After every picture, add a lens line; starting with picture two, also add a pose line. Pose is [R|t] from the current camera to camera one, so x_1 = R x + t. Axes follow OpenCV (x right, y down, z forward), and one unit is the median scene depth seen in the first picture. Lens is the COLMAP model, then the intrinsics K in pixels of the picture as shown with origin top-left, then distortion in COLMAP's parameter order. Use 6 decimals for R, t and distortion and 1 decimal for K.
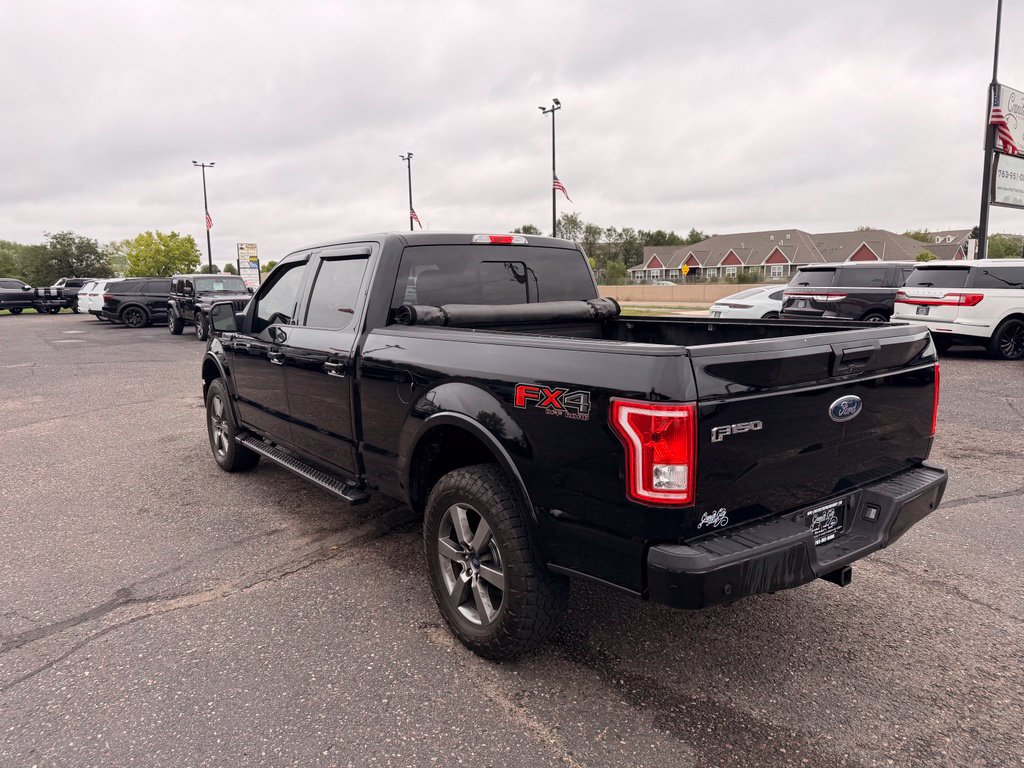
lens RADIAL K [[725.2, 0, 509.9], [0, 725.2, 386.8], [0, 0, 1]] dist [0.044420, -0.057207]
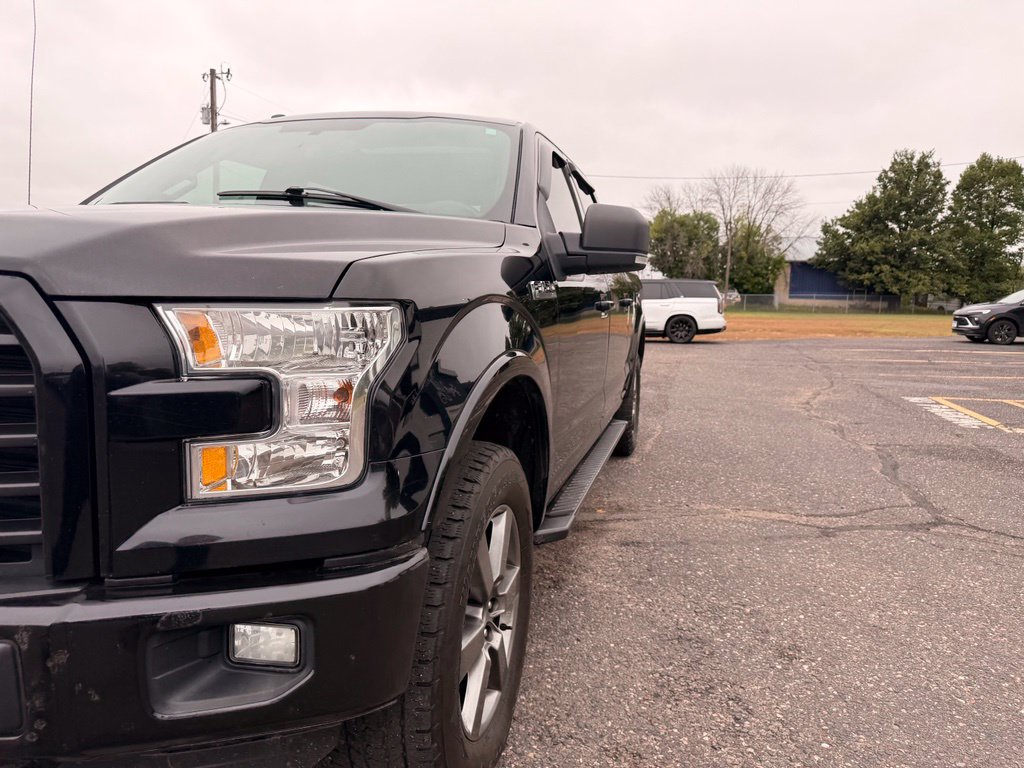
lens RADIAL K [[725.2, 0, 509.9], [0, 725.2, 386.8], [0, 0, 1]] dist [0.044420, -0.057207]
pose [[-0.628122, -0.105549, 0.770923, -0.888244], [0.091871, 0.973767, 0.208175, -0.131796], [-0.772672, 0.201585, -0.601948, 1.679610]]
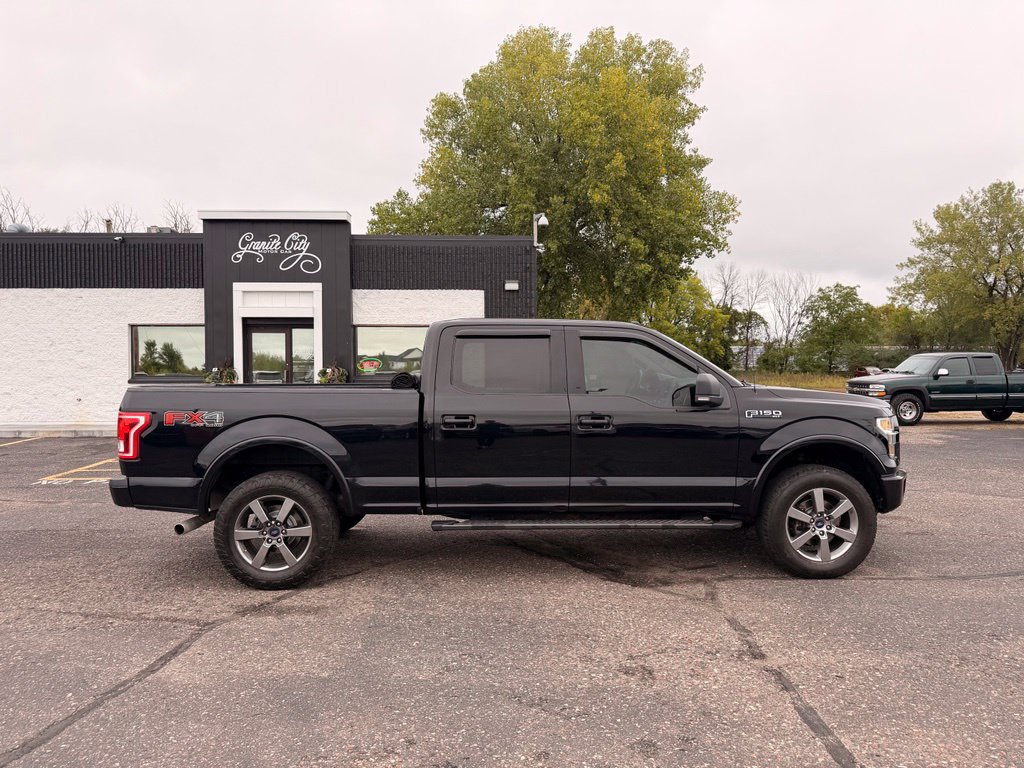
lens RADIAL K [[724.4, 0, 512.0], [0, 724.4, 384.0], [0, 0, 1]] dist [0.076542, -0.114217]
pose [[-0.566997, 0.029914, -0.823176, 1.072175], [-0.108692, 0.987885, 0.110765, -0.273580], [0.816517, 0.152276, -0.556877, 1.952881]]
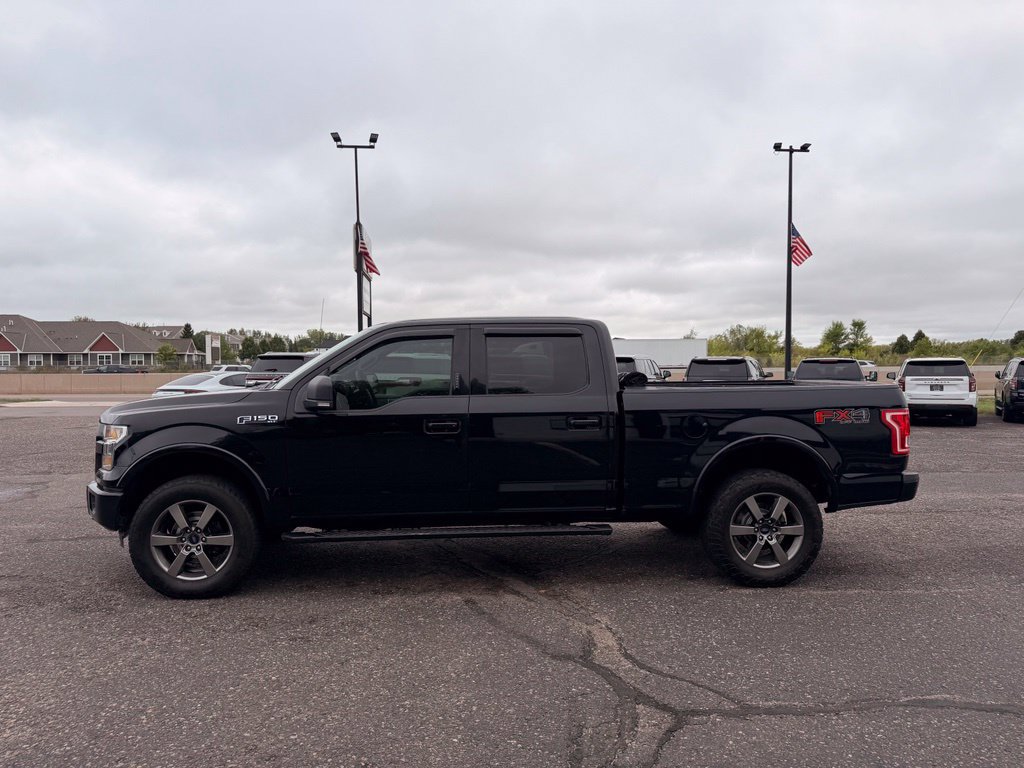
lens RADIAL K [[725.2, 0, 509.9], [0, 725.2, 386.8], [0, 0, 1]] dist [0.044420, -0.057207]
pose [[0.536347, -0.015303, 0.843859, -1.262116], [0.119657, 0.991115, -0.058079, -0.031549], [-0.835473, 0.132125, 0.533412, 0.431246]]
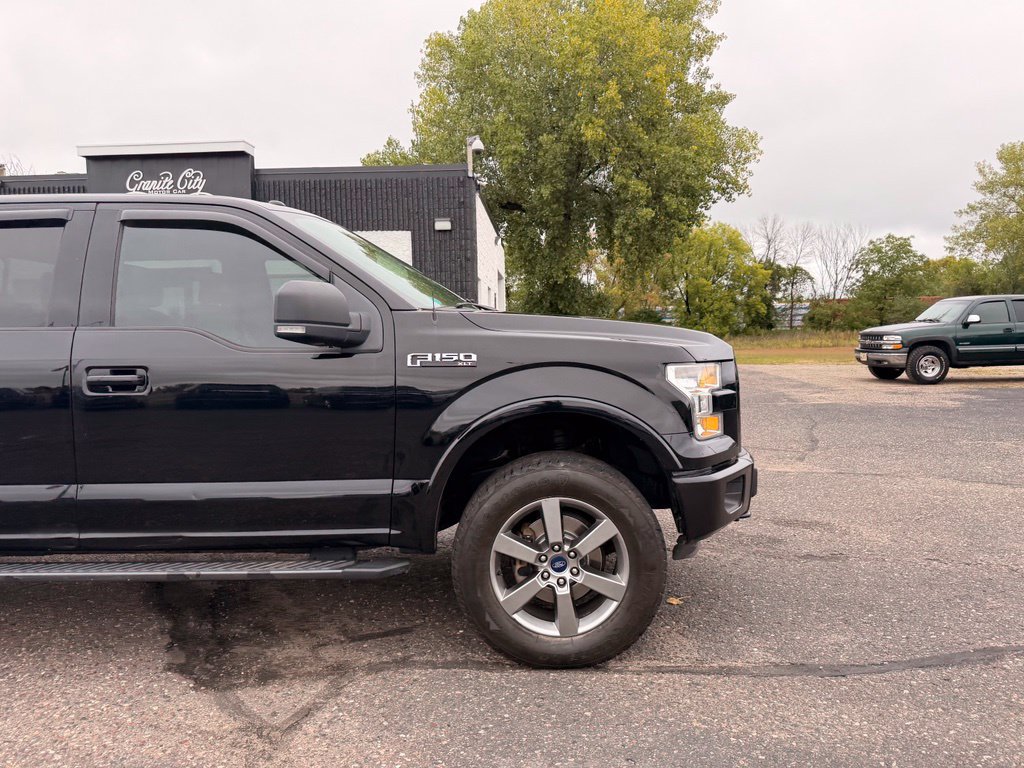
lens RADIAL K [[727.0, 0, 518.3], [0, 727.0, 375.8], [0, 0, 1]] dist [0.038420, -0.042824]
pose [[-0.617475, 0.067696, -0.783672, 0.289233], [-0.085736, 0.984562, 0.152603, -0.223487], [0.781904, 0.161418, -0.602138, 2.062306]]
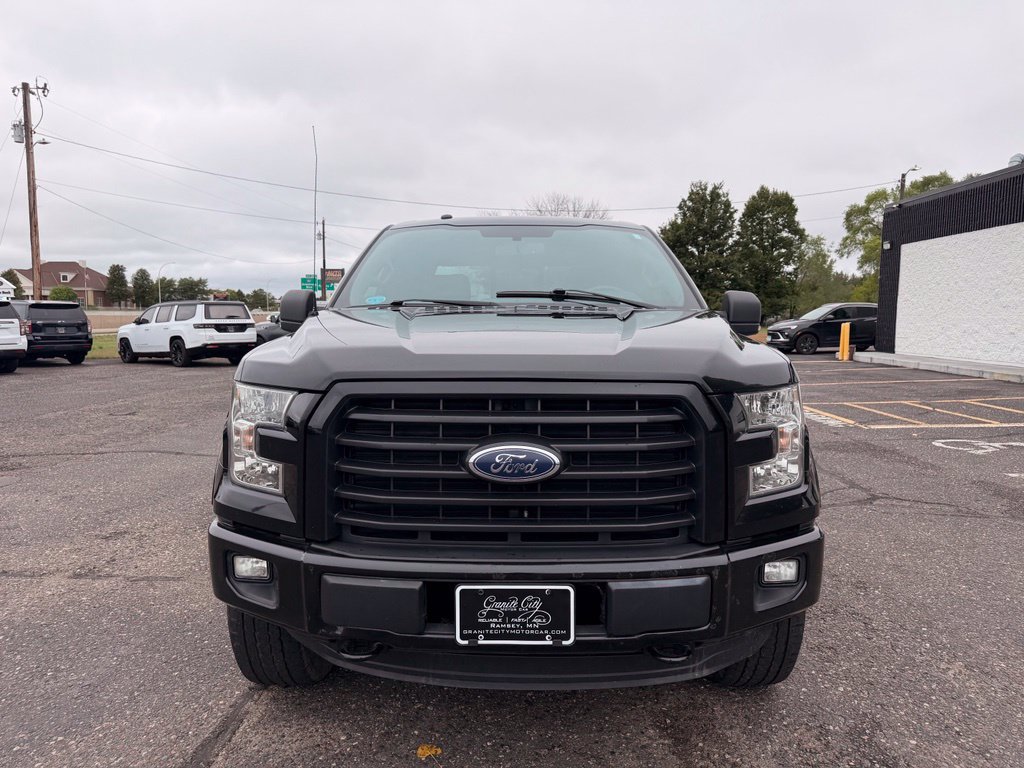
lens RADIAL K [[719.0, 0, 509.2], [0, 719.0, 398.1], [0, 0, 1]] dist [0.069786, -0.084541]
pose [[-0.796408, -0.061875, 0.601586, -0.780721], [0.090776, 0.971251, 0.220069, -0.232053], [-0.597908, 0.229874, -0.767896, 2.065515]]
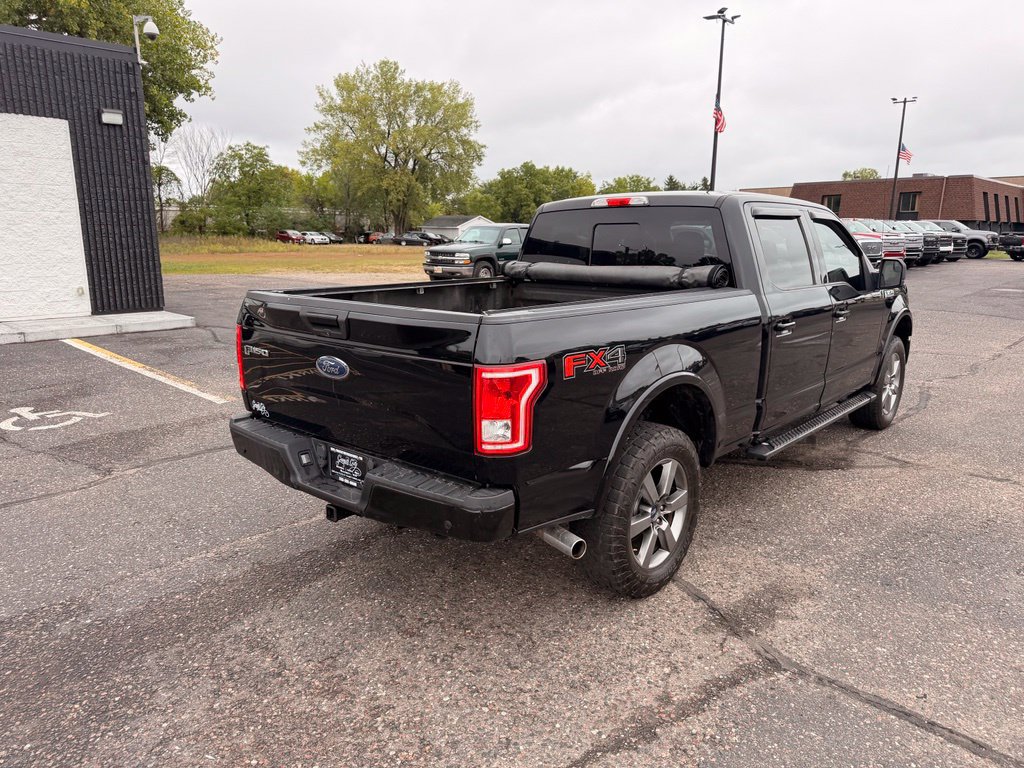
lens RADIAL K [[725.2, 0, 509.9], [0, 725.2, 386.8], [0, 0, 1]] dist [0.044420, -0.057207]
pose [[0.206552, 0.217706, -0.953908, 1.019433], [-0.145245, 0.970952, 0.190145, -0.123578], [0.967595, 0.099276, 0.232173, 0.645218]]
